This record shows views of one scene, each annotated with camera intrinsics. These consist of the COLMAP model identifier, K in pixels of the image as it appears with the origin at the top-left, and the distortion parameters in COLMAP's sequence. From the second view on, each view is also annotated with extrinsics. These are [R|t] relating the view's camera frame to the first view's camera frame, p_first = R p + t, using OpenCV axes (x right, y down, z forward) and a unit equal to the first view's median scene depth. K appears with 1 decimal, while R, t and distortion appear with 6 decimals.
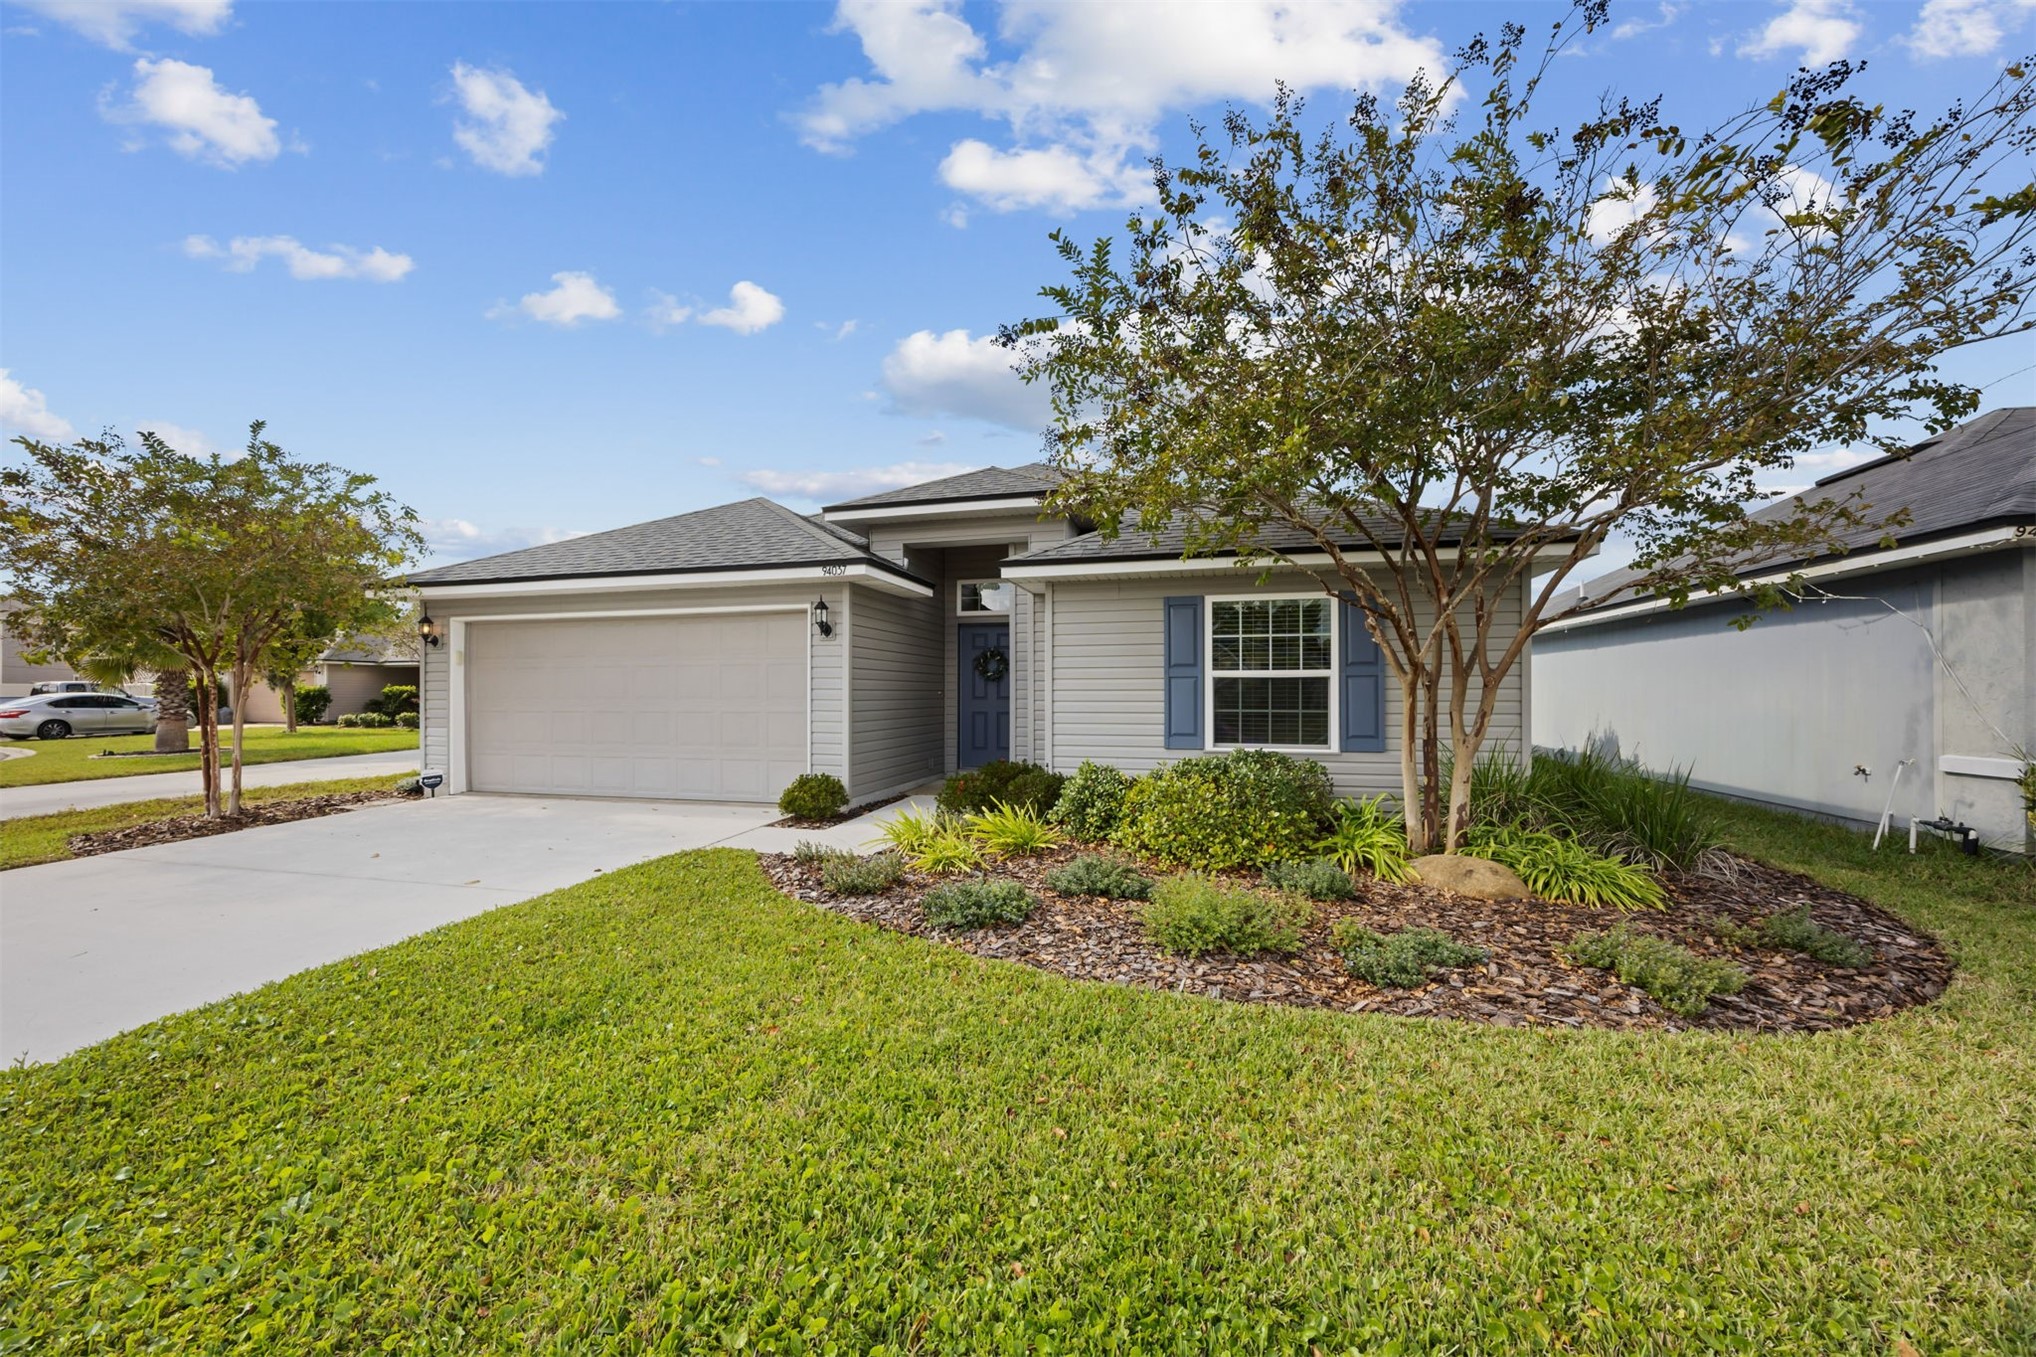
lens RADIAL K [[749.7, 0, 1017.1], [0, 749.7, 705.0], [0, 0, 1]] dist [-0.011869, -0.000058]
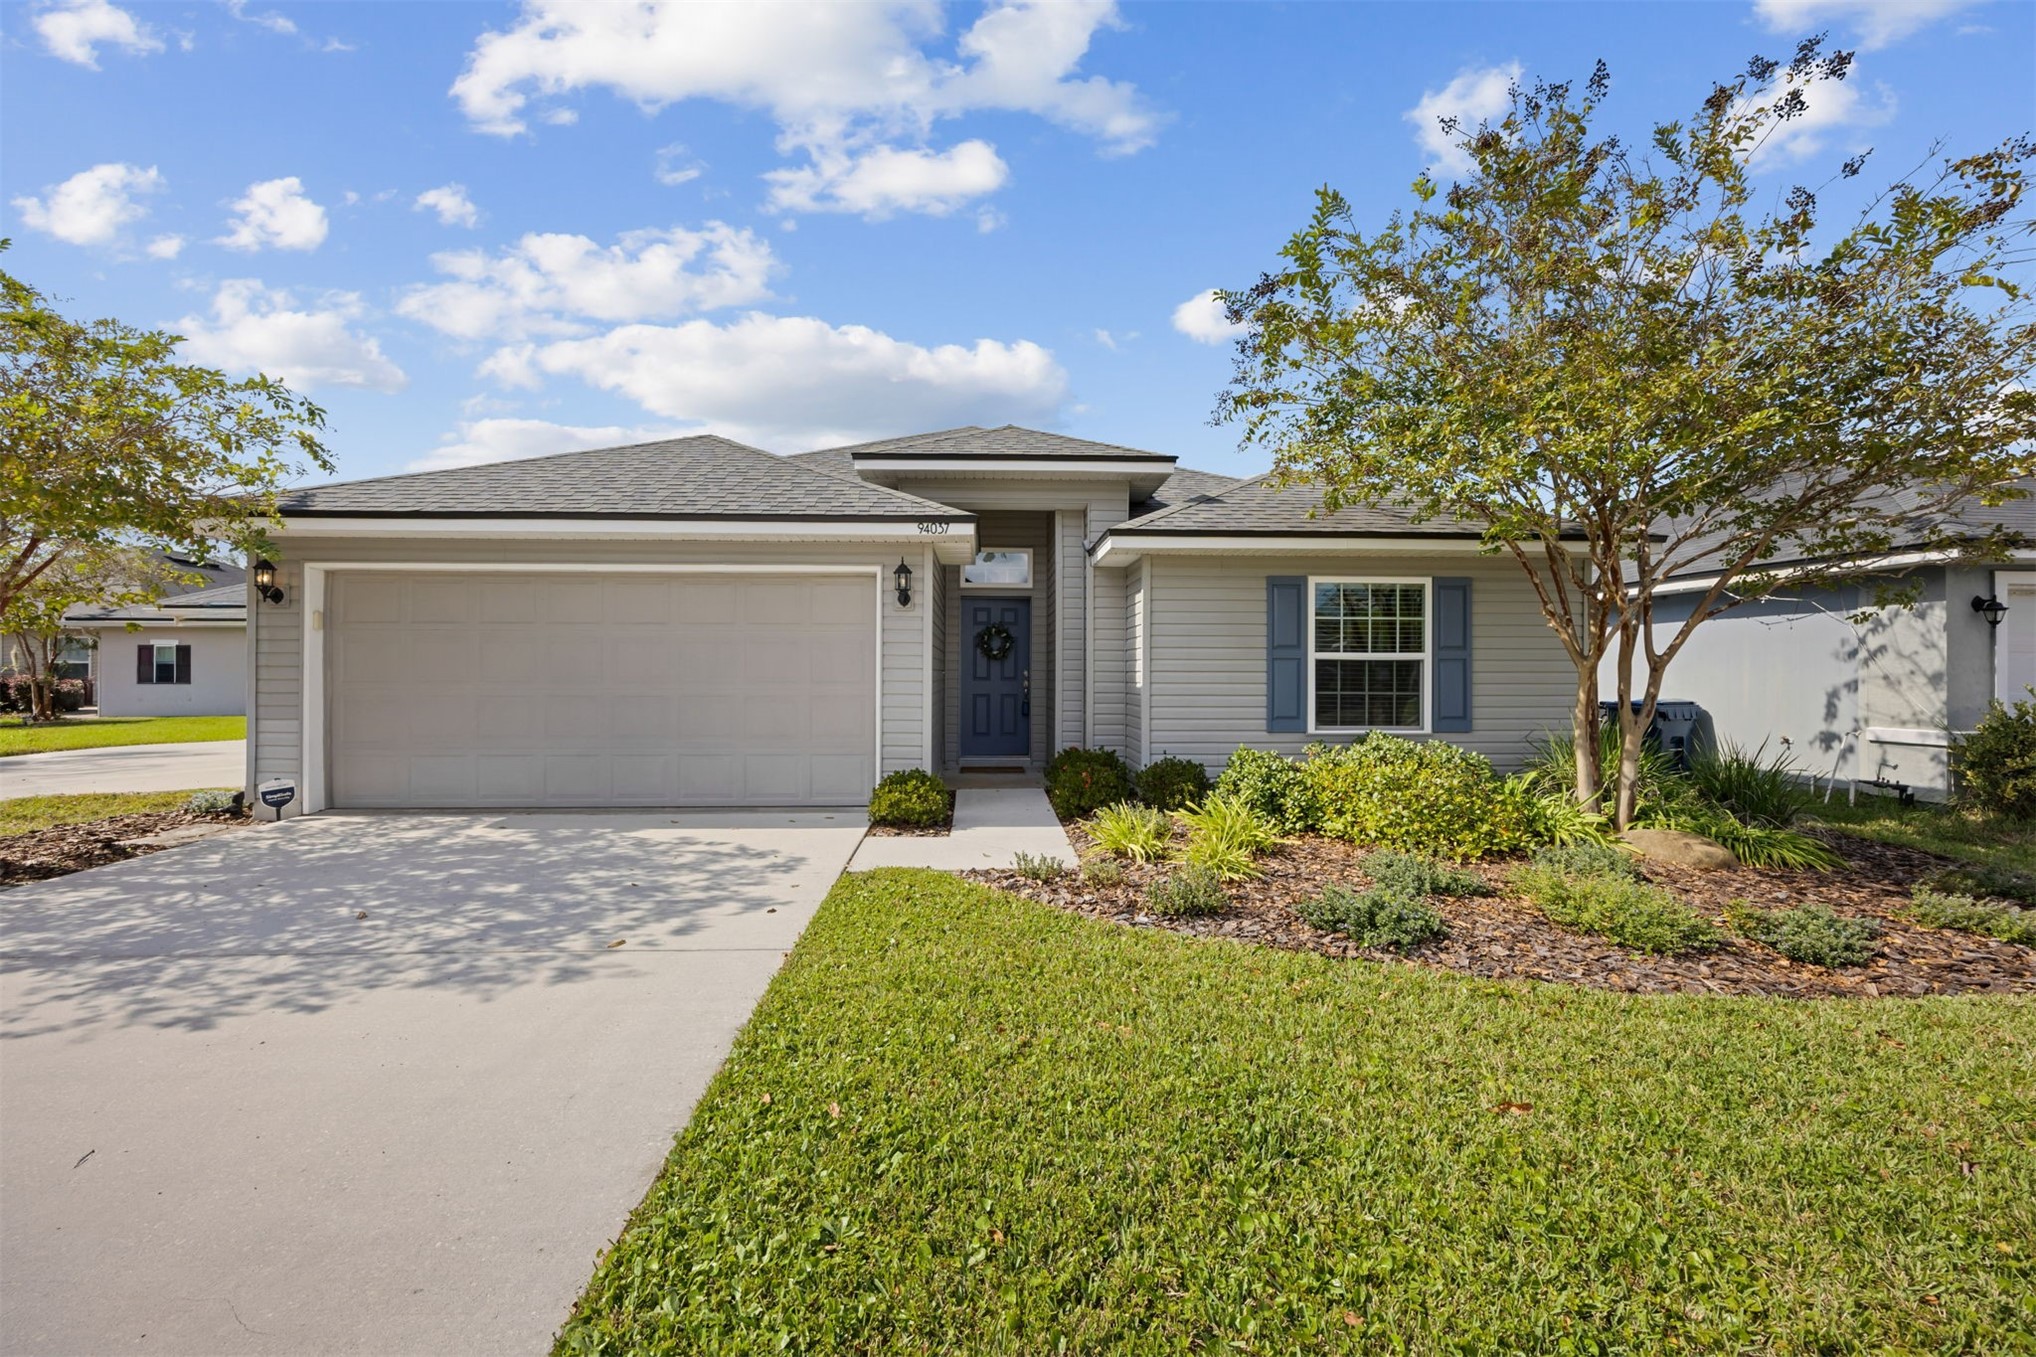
lens RADIAL K [[770.1, 0, 1011.1], [0, 770.1, 685.4], [0, 0, 1]] dist [-0.007382, -0.000195]
pose [[0.957852, -0.000737, 0.287262, -0.409972], [-0.000498, 0.999991, 0.004226, -0.006515], [-0.287262, -0.004191, 0.957843, 0.142506]]
